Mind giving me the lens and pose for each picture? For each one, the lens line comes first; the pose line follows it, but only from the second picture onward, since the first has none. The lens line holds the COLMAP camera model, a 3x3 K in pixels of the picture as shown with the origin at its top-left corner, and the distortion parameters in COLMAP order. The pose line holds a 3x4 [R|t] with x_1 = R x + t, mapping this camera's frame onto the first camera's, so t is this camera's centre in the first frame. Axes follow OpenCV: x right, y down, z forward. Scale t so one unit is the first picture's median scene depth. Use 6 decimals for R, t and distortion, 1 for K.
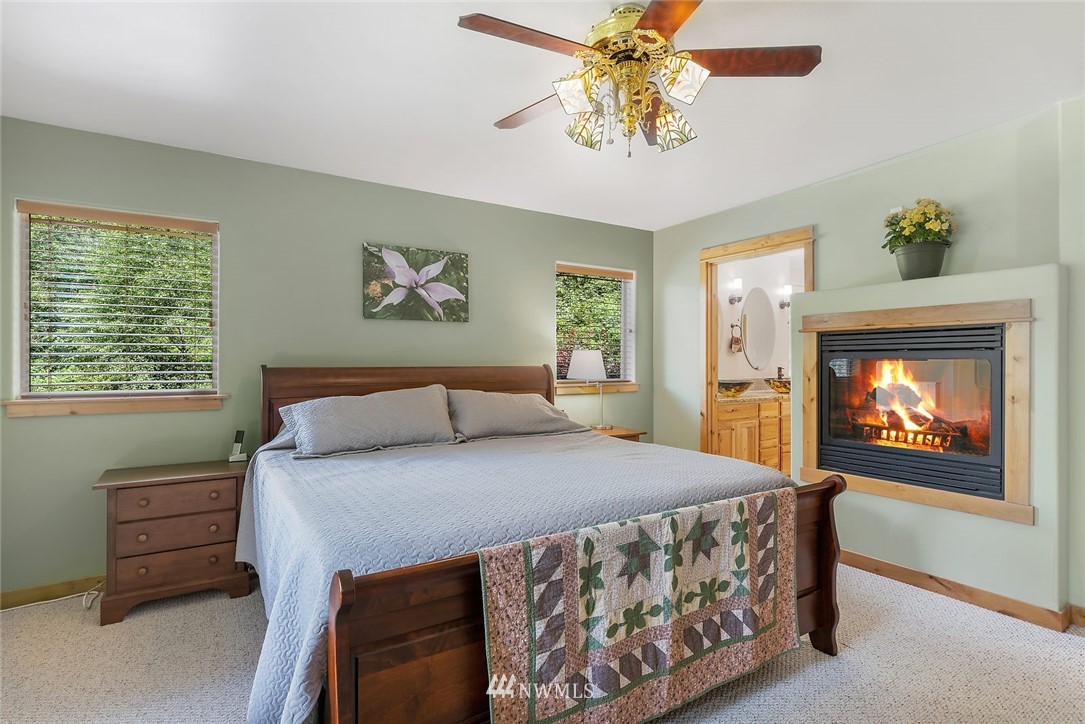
lens RADIAL K [[558.4, 0, 539.3], [0, 558.4, 356.4], [0, 0, 1]] dist [0.003990, 0.000594]
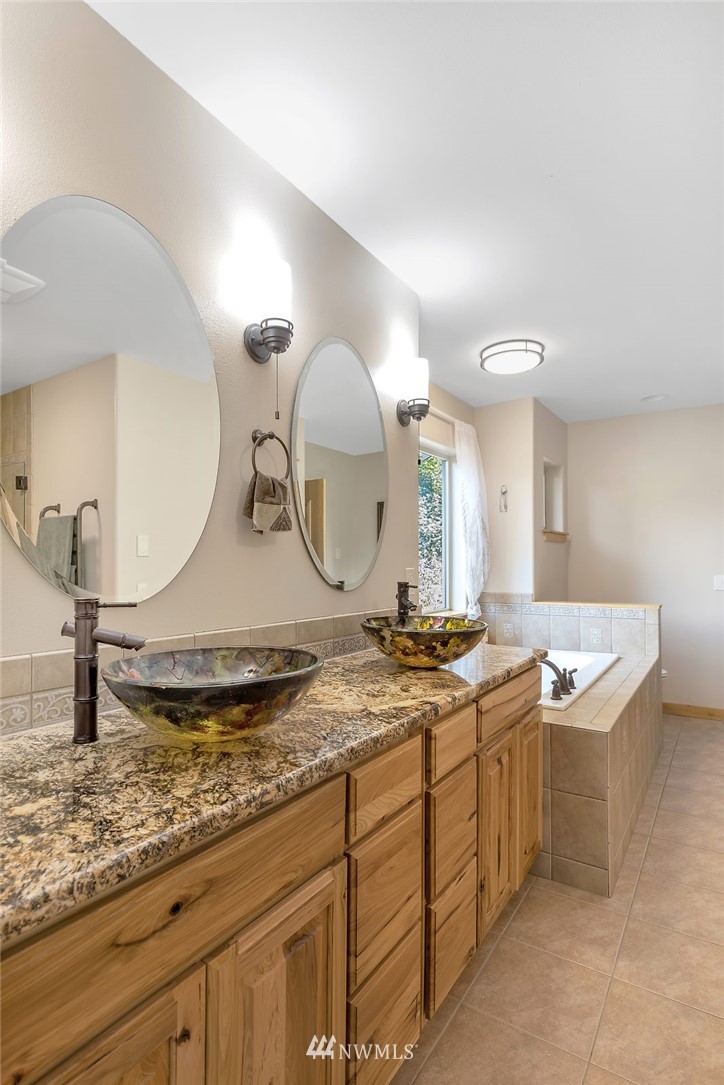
lens RADIAL K [[558.4, 0, 362.0], [0, 558.4, 548.4], [0, 0, 1]] dist [0.003990, 0.000594]
pose [[0.913876, 0.012146, 0.405812, 0.288954], [-0.003737, 0.999762, -0.021507, 0.007318], [-0.405977, 0.018138, 0.913703, 0.744782]]
